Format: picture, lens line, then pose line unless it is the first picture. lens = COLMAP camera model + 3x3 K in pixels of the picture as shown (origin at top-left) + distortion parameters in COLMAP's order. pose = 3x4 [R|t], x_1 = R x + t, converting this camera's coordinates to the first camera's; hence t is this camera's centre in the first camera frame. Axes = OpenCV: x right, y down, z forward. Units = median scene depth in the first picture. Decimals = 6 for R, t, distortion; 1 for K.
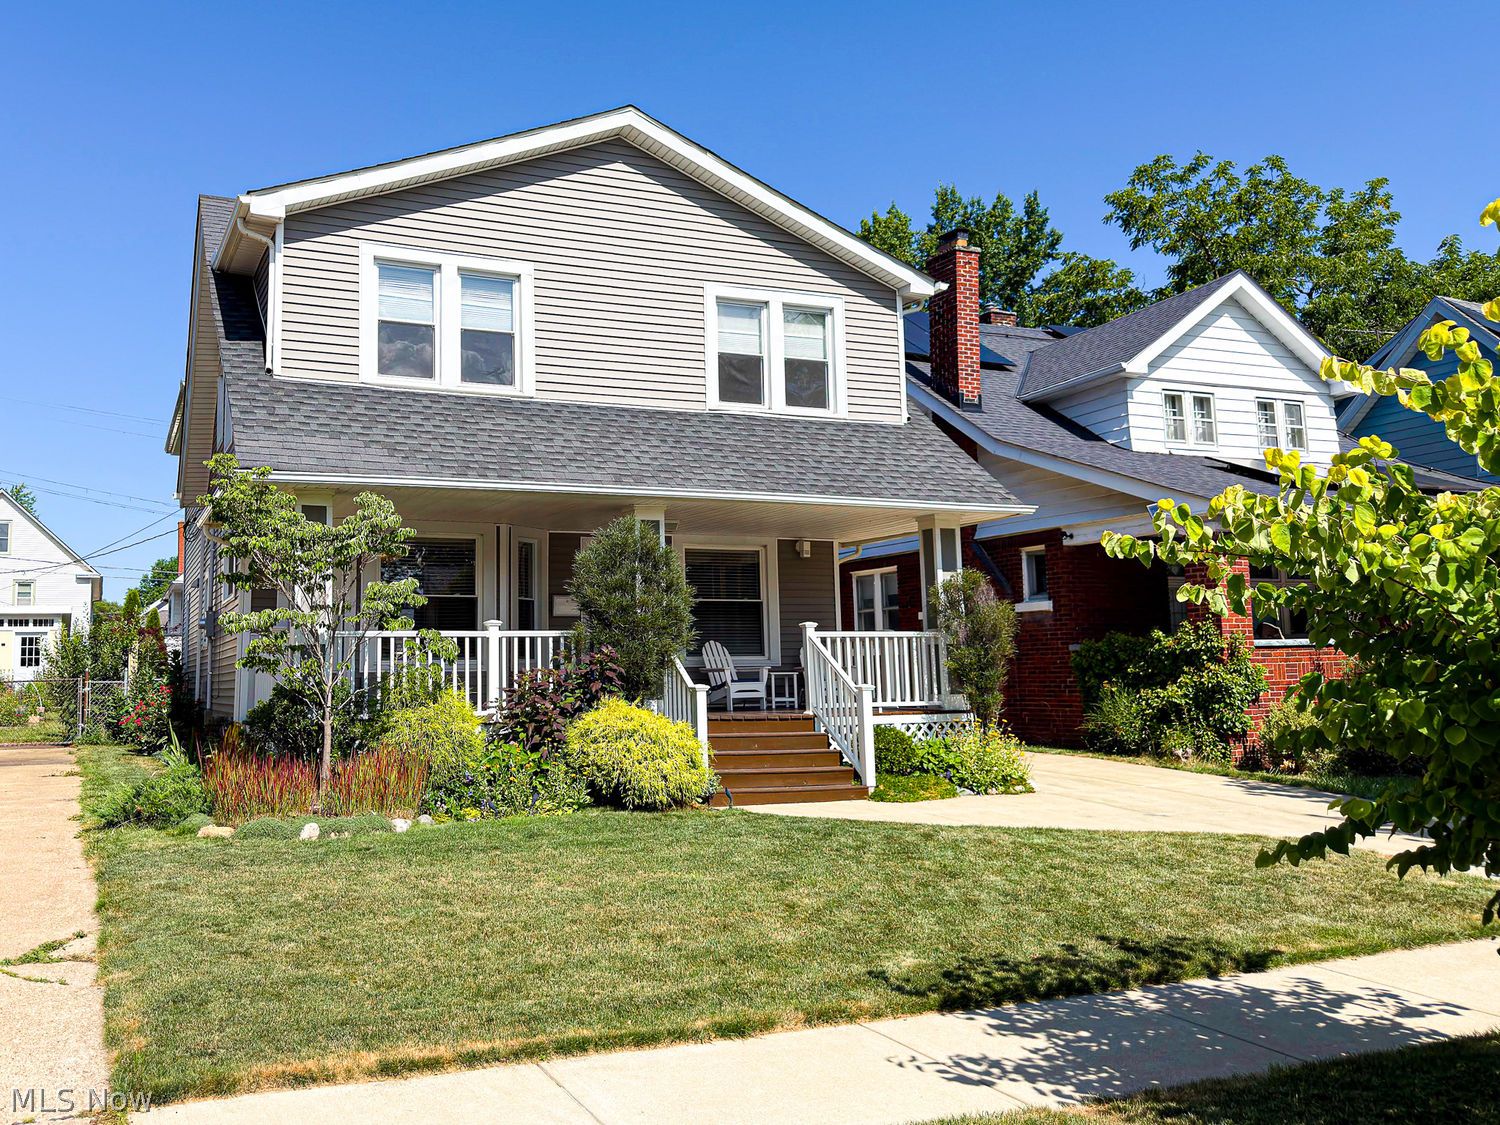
lens RADIAL K [[1079.6, 0, 745.3], [0, 1079.6, 553.8], [0, 0, 1]] dist [-0.006847, -0.026734]
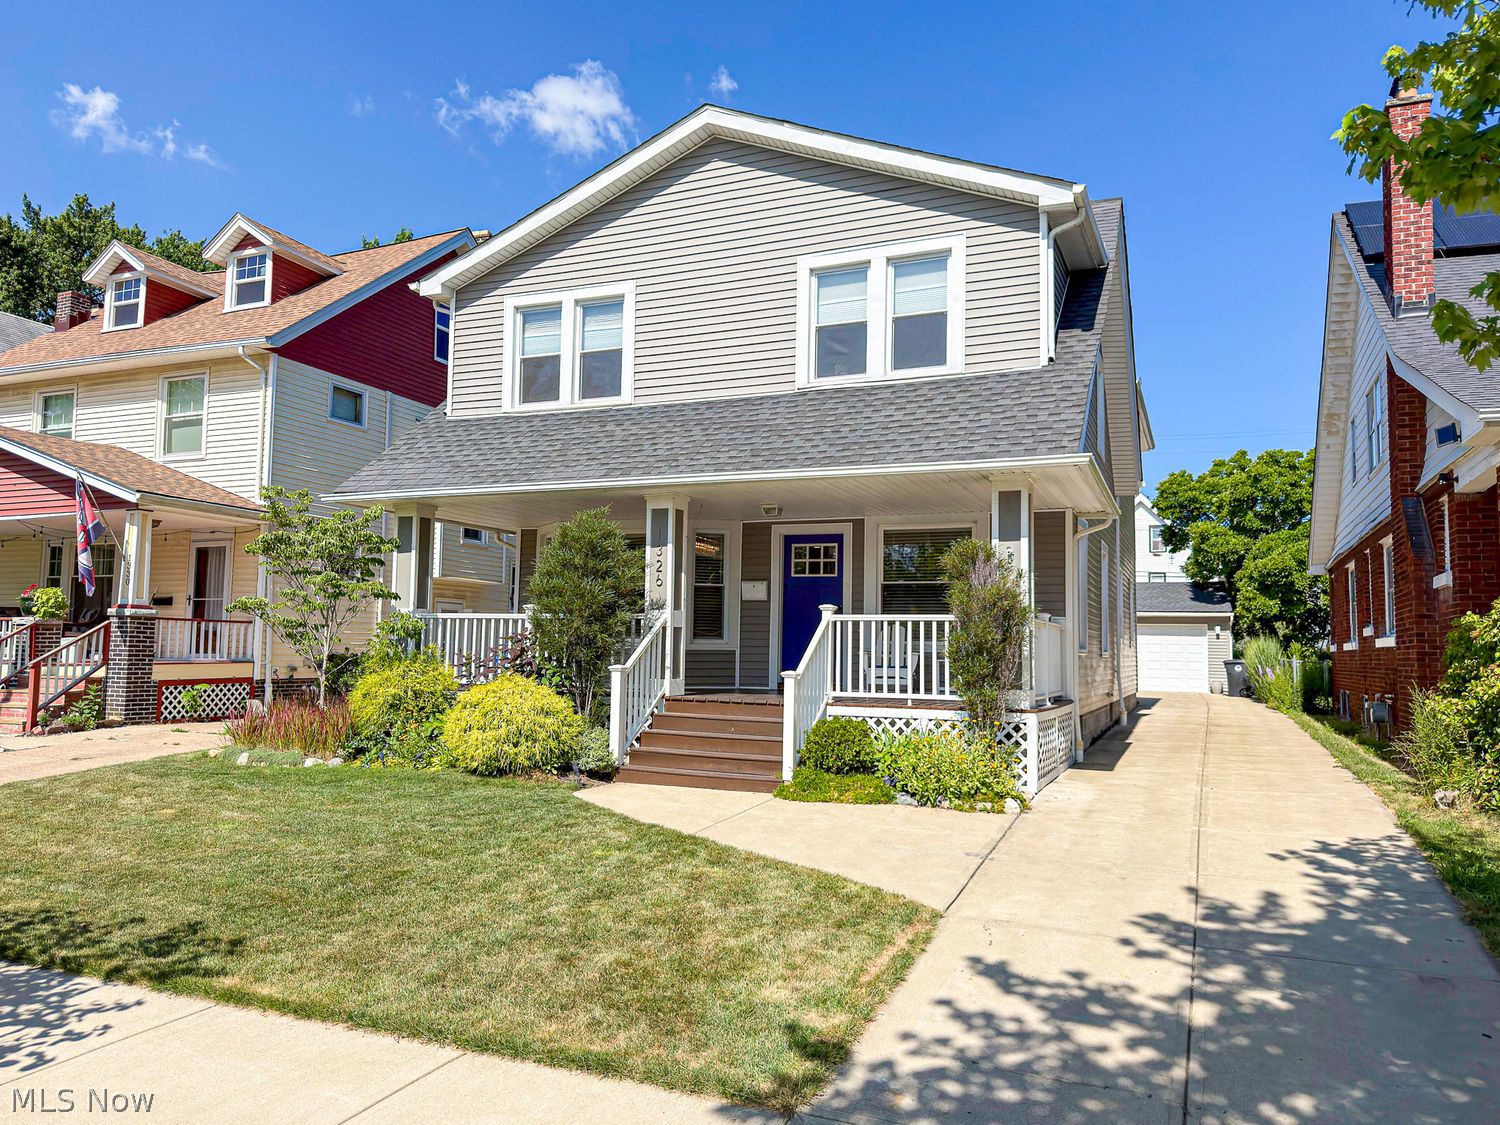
lens RADIAL K [[1055.0, 0, 761.3], [0, 1055.0, 562.5], [0, 0, 1]] dist [0.072667, -0.001753]
pose [[0.717683, -0.024408, -0.695942, 0.658182], [0.049692, 0.998633, 0.016221, 0.008869], [0.694594, -0.046225, 0.717915, 0.293086]]
